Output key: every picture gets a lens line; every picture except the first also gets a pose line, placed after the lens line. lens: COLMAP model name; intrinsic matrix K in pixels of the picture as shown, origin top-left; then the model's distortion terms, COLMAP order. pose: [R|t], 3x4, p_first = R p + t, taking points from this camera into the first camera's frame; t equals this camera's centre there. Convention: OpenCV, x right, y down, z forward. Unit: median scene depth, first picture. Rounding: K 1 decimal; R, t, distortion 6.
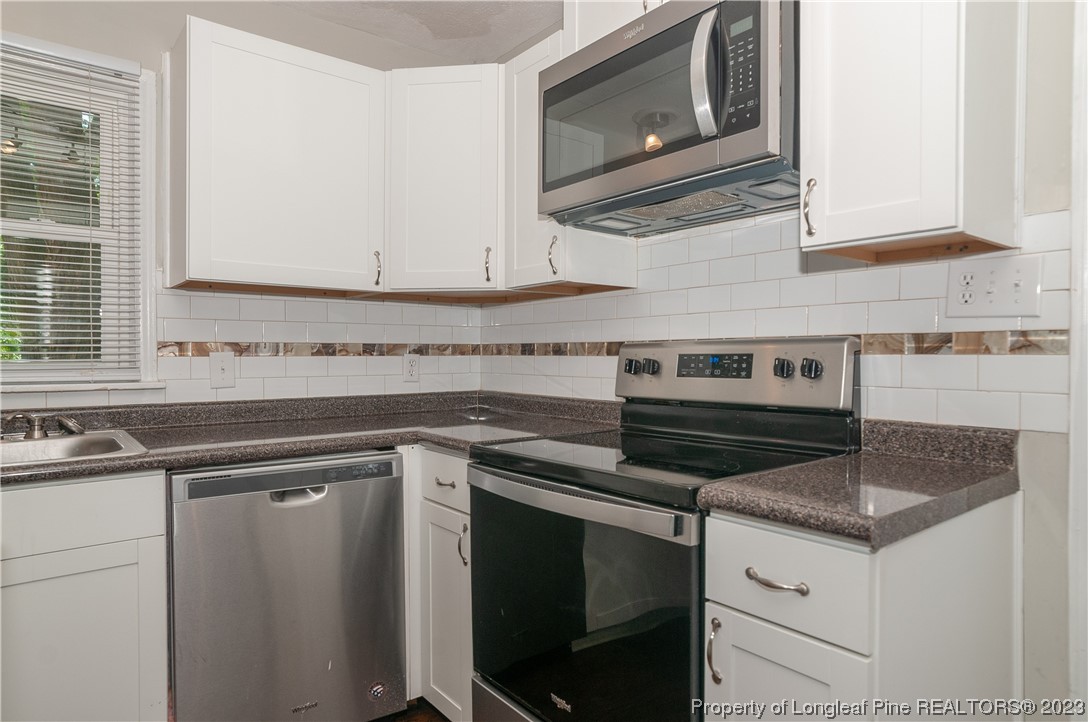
lens RADIAL K [[660.7, 0, 560.2], [0, 660.7, 360.0], [0, 0, 1]] dist [-0.035512, 0.000294]
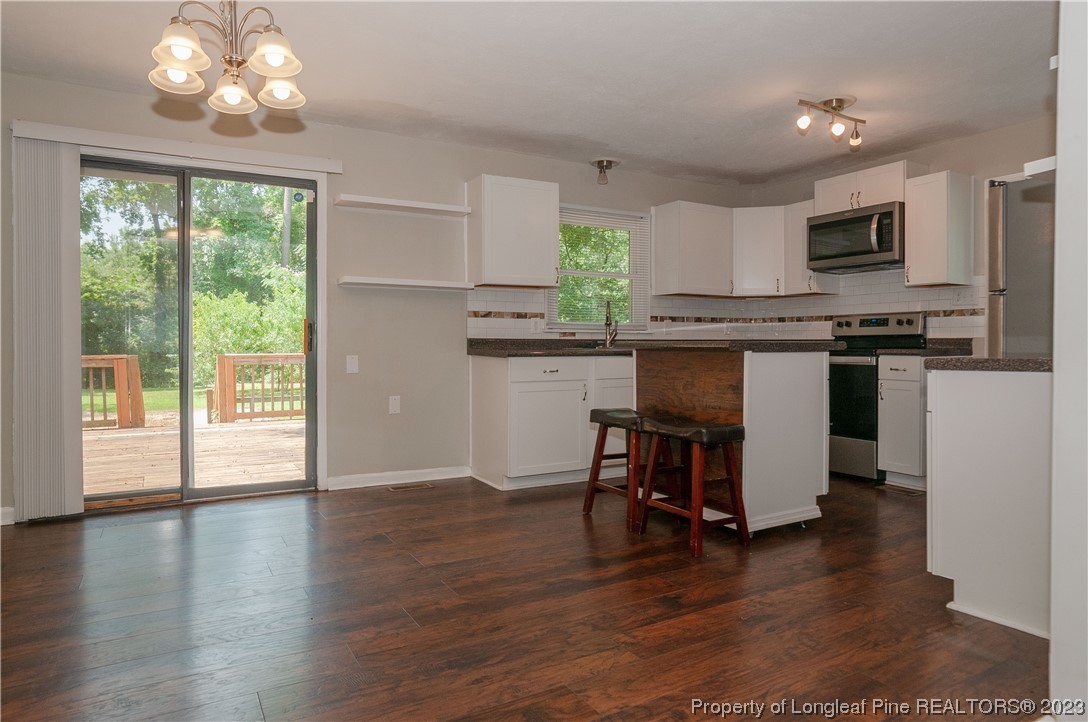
lens RADIAL K [[668.0, 0, 544.1], [0, 668.0, 347.8], [0, 0, 1]] dist [-0.040402, 0.001264]
pose [[0.985744, 0.001360, -0.168248, -0.775416], [-0.001252, 0.999999, 0.000746, 0.131809], [0.168249, -0.000524, 0.985744, -2.307142]]
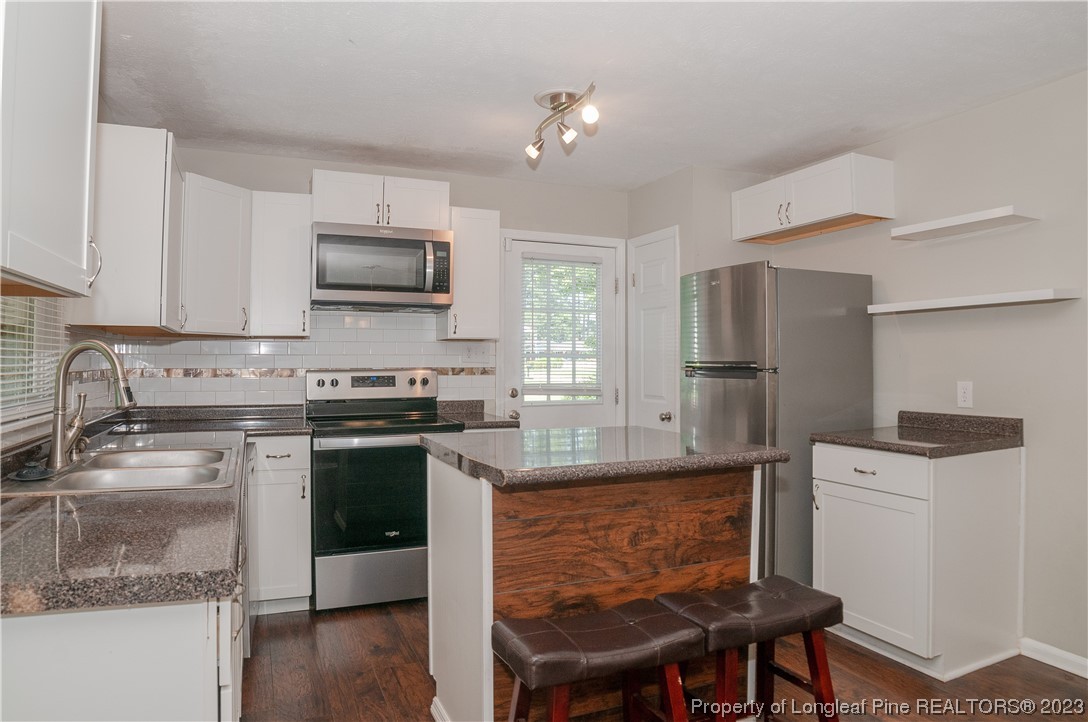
lens RADIAL K [[668.0, 0, 544.1], [0, 668.0, 347.8], [0, 0, 1]] dist [-0.040402, 0.001264]
pose [[0.262668, 0.022227, 0.964630, -1.899395], [0.005369, 0.999685, -0.024497, -0.049453], [-0.964871, 0.011614, 0.262466, -0.097397]]
